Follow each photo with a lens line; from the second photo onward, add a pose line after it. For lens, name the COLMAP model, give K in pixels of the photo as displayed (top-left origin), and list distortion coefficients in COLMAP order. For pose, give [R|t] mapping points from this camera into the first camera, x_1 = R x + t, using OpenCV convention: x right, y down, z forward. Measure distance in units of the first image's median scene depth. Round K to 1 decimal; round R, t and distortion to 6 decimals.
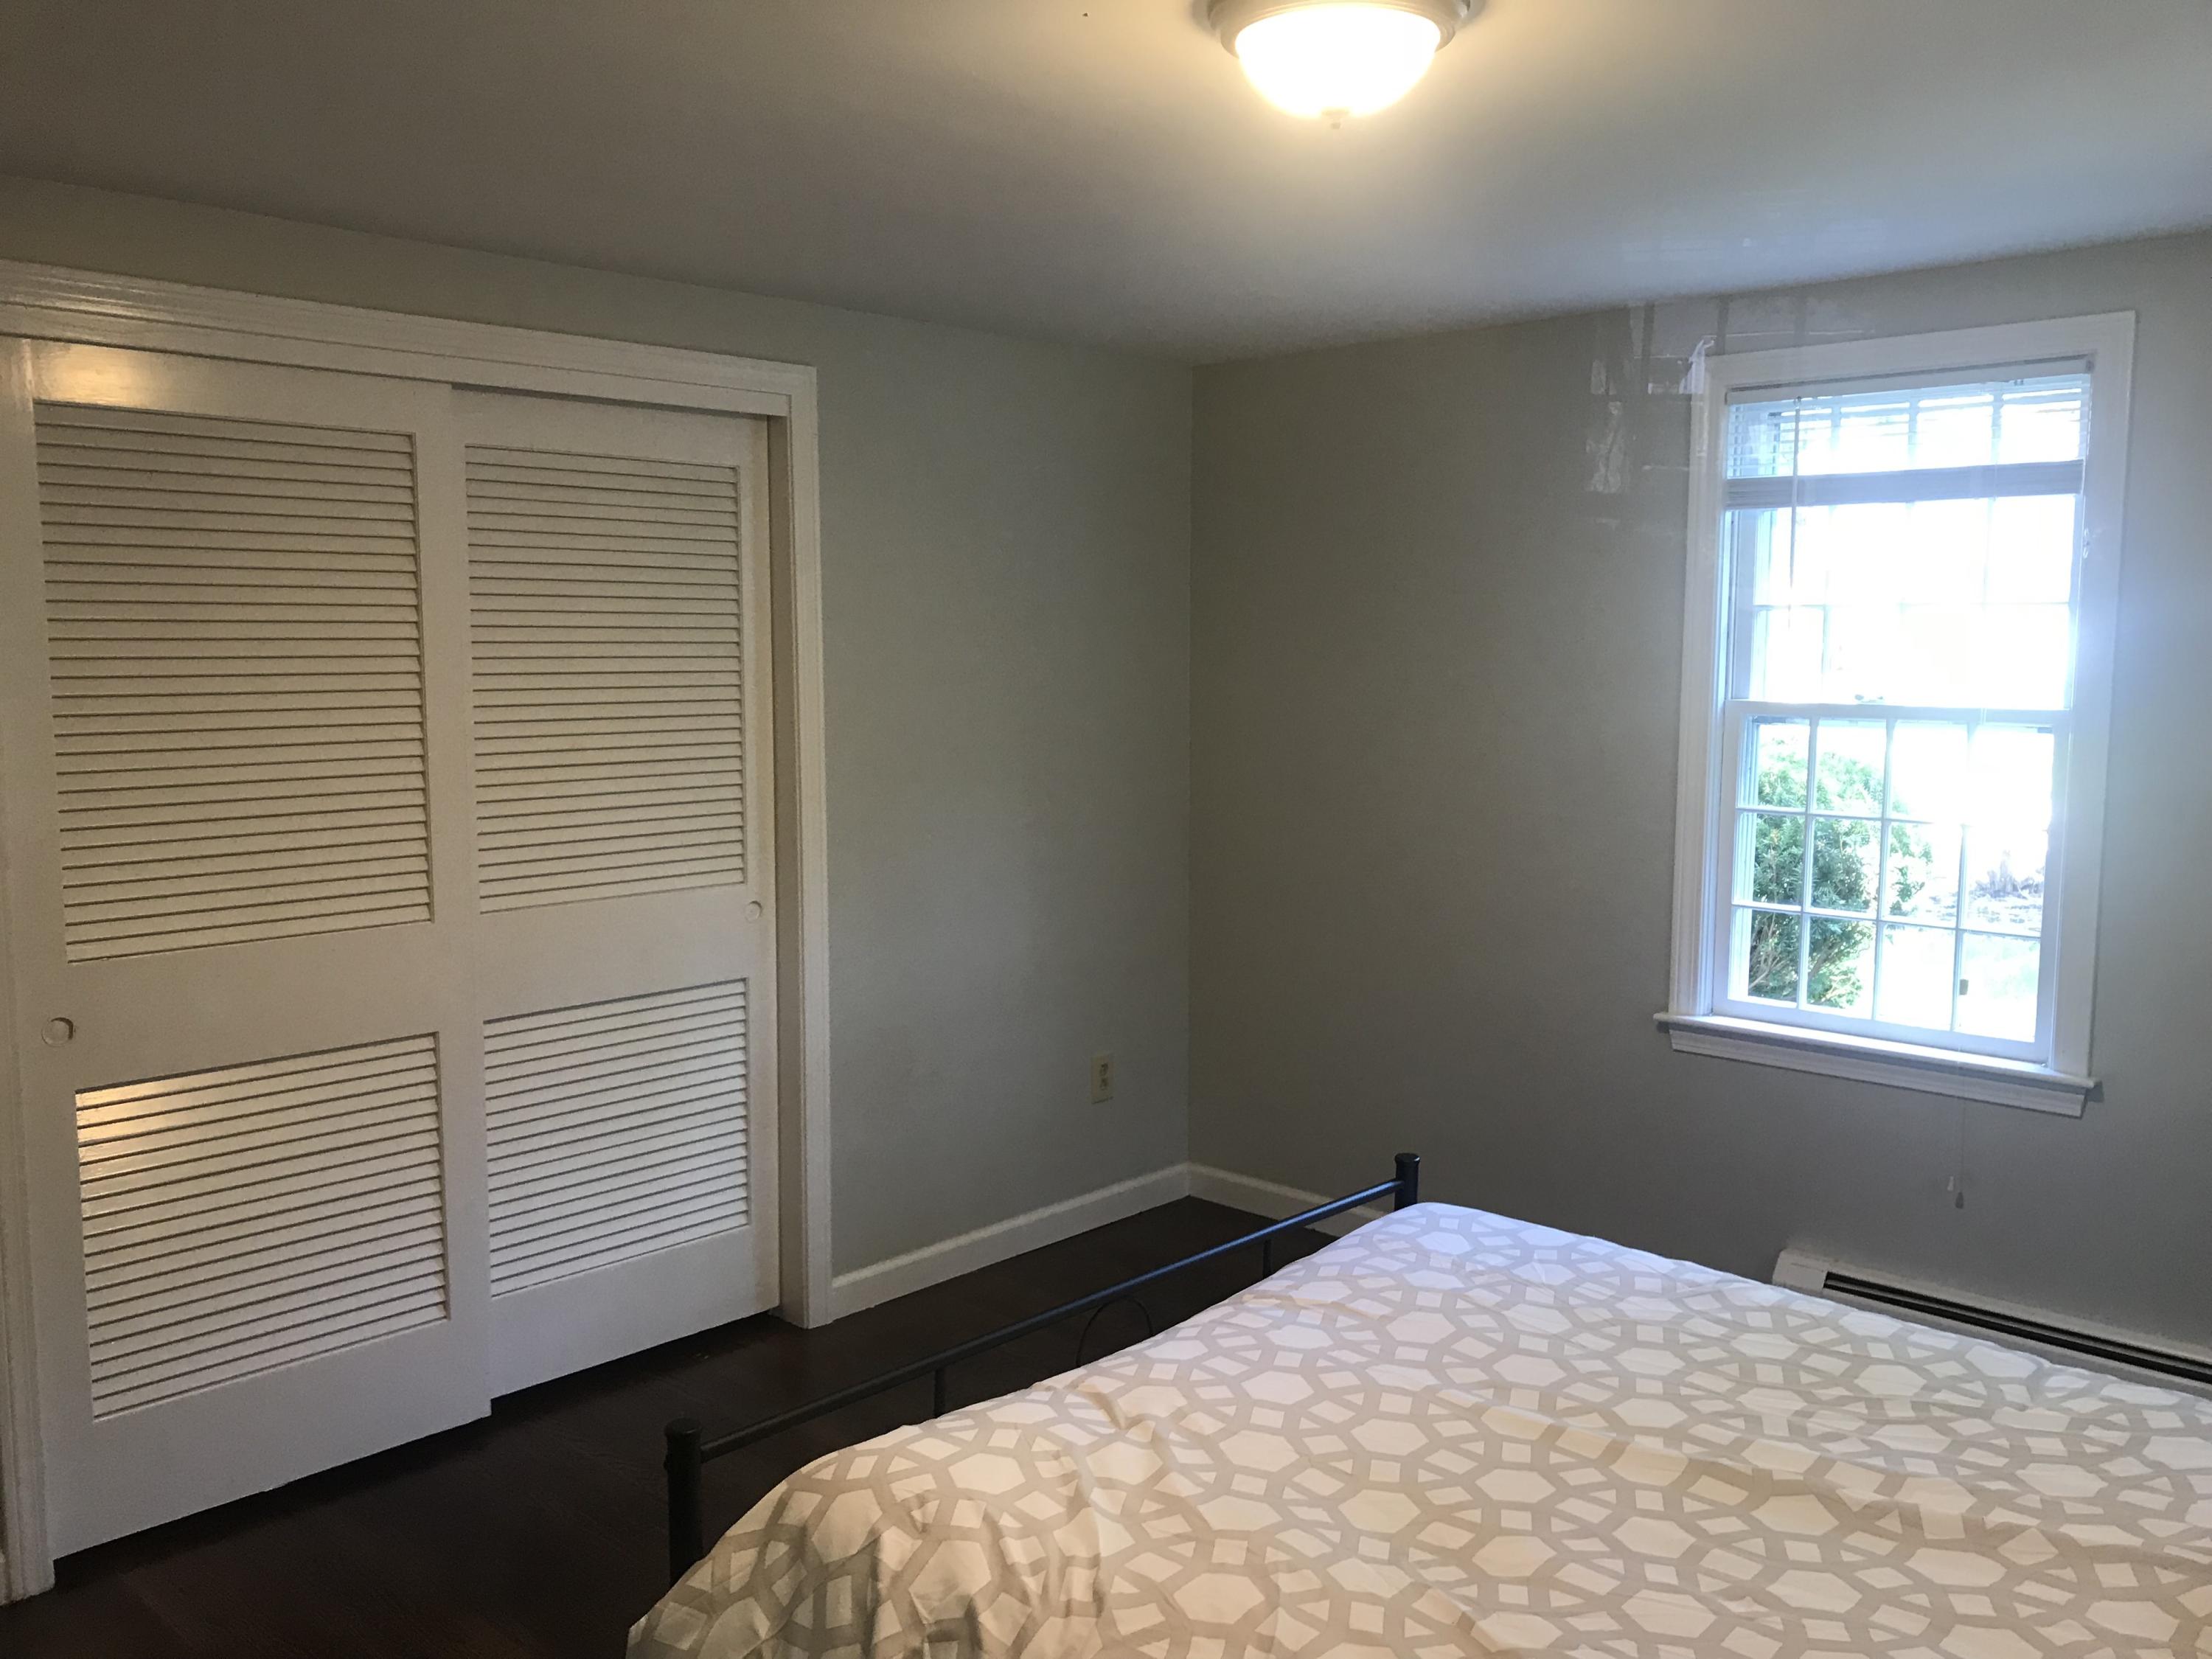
lens RADIAL K [[1845.8, 0, 1097.6], [0, 1845.8, 840.0], [0, 0, 1]] dist [0.008350, -0.000604]
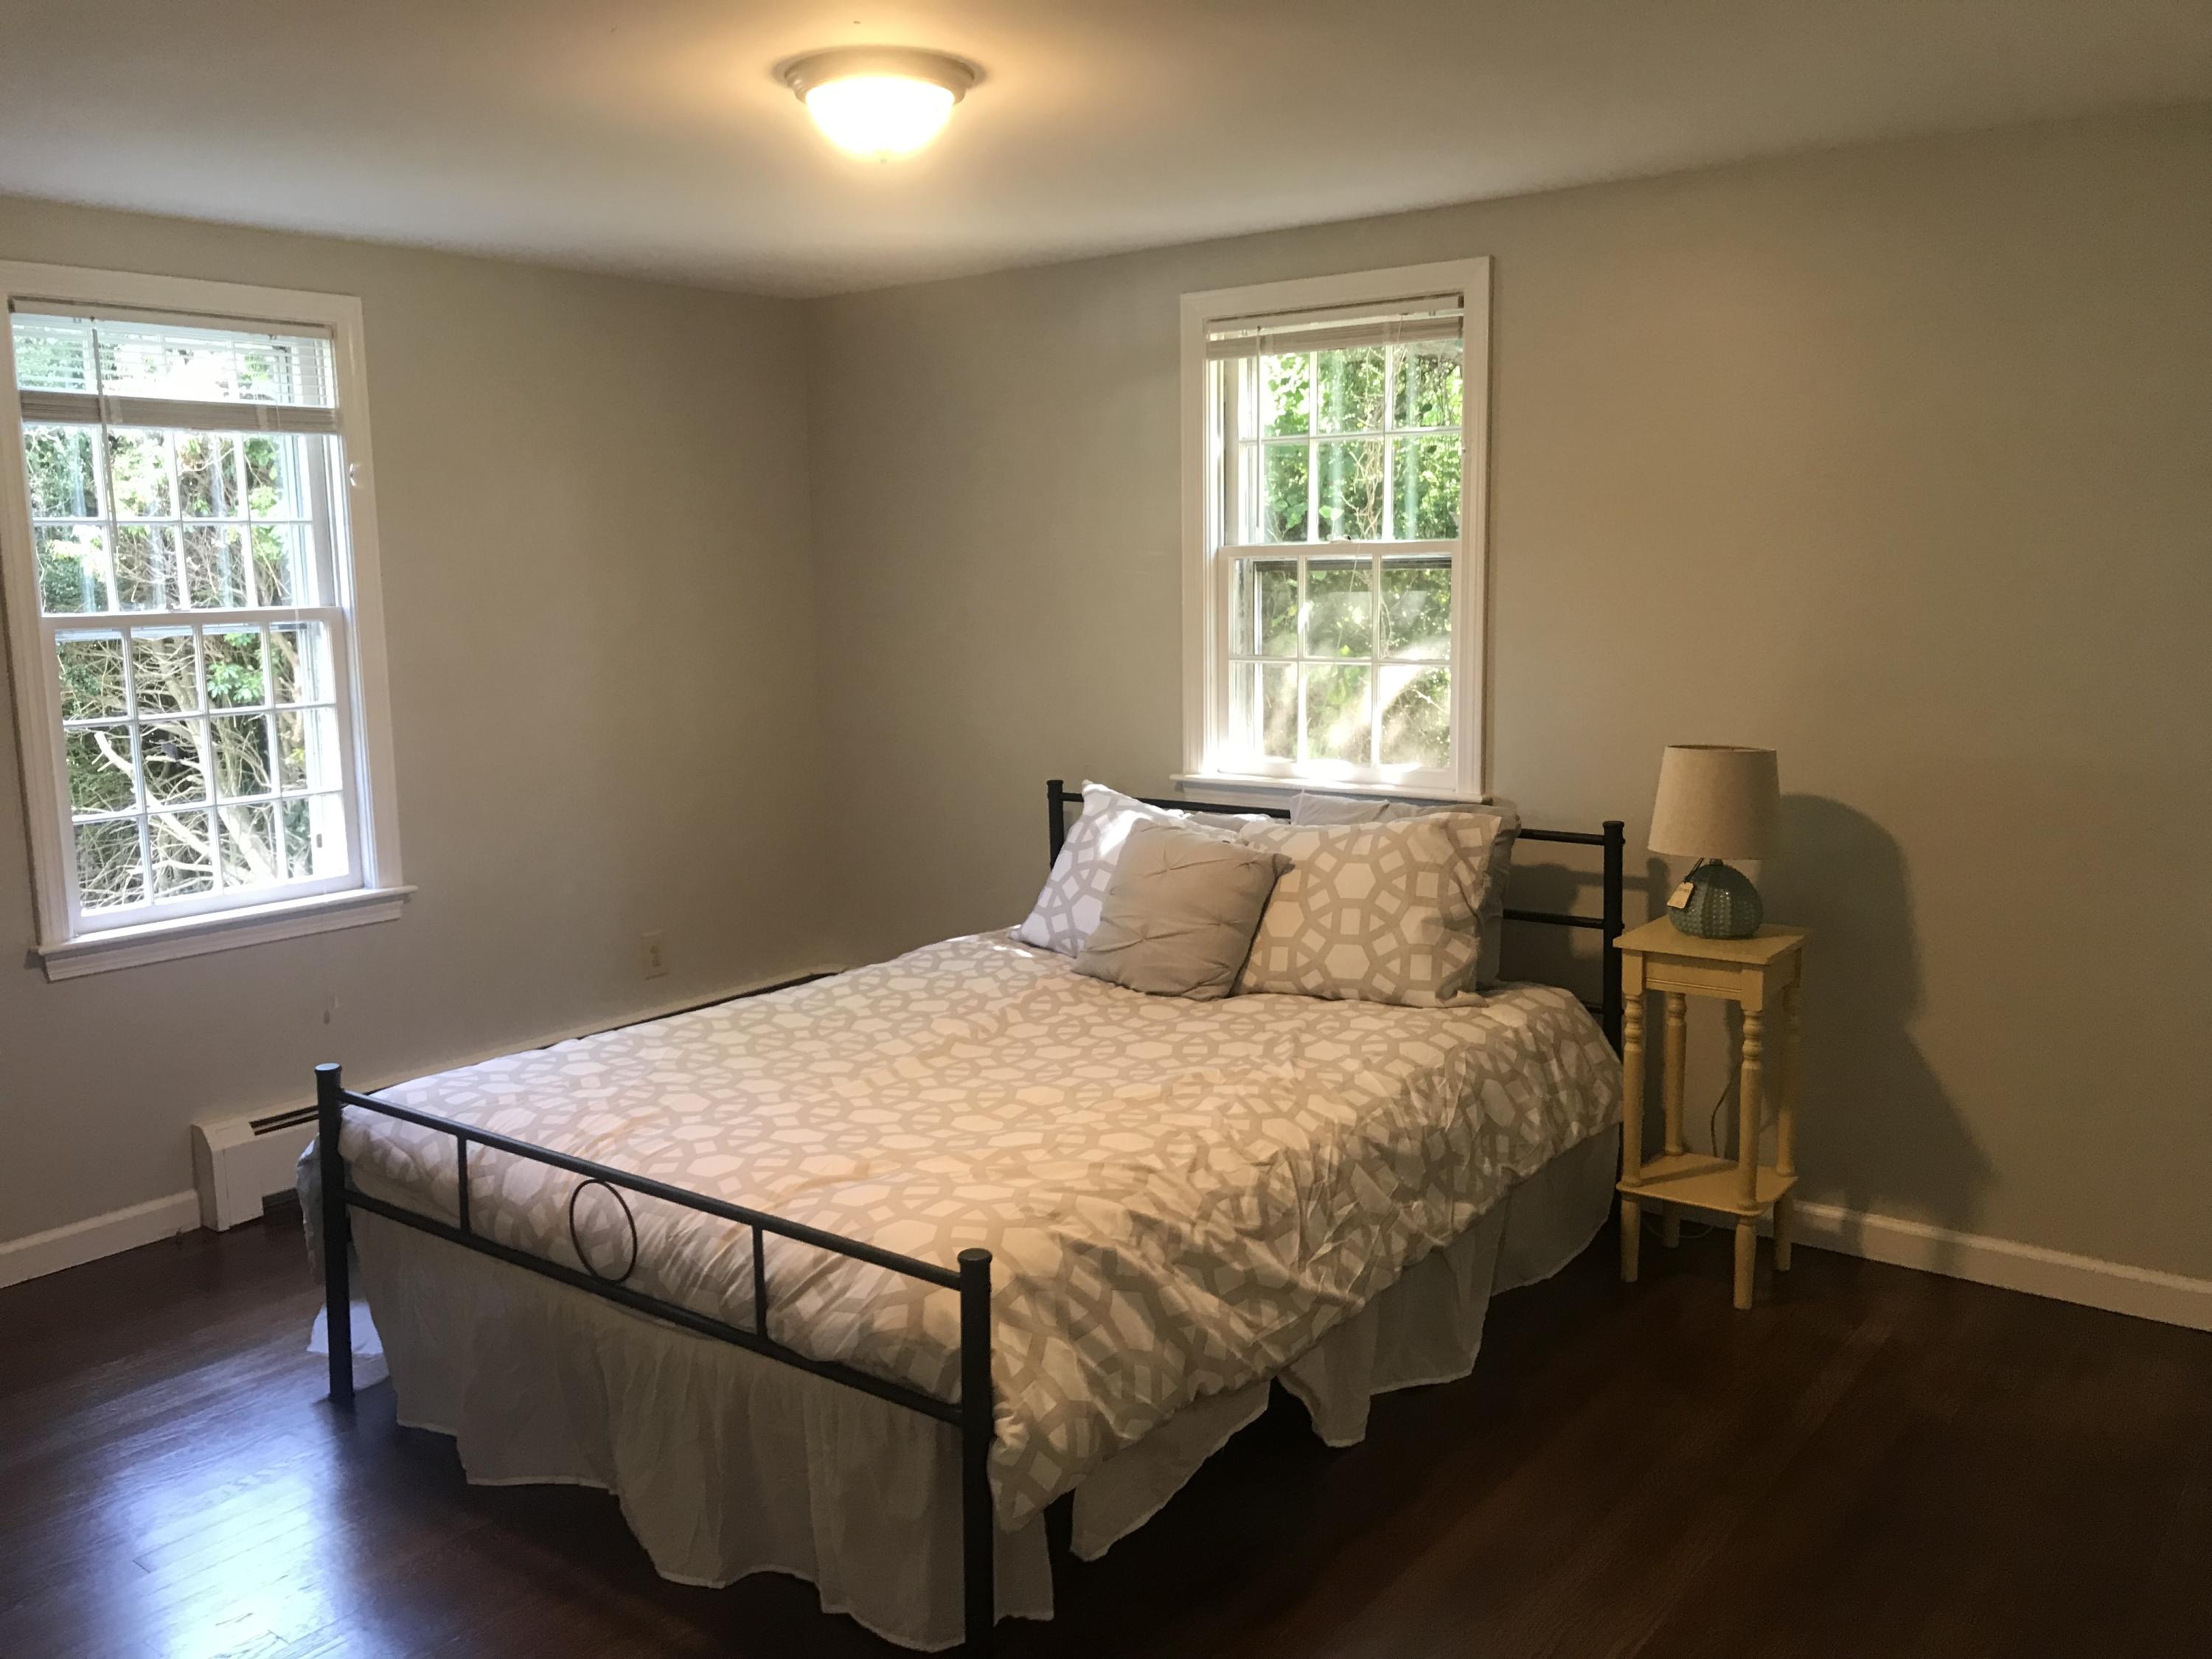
lens RADIAL K [[1845.8, 0, 1098.8], [0, 1845.8, 821.5], [0, 0, 1]] dist [0.008350, -0.000604]
pose [[-0.109545, -0.144973, 0.983353, -0.821778], [0.125610, 0.979356, 0.158377, -0.063358], [-0.986013, 0.140868, -0.089073, 0.640738]]
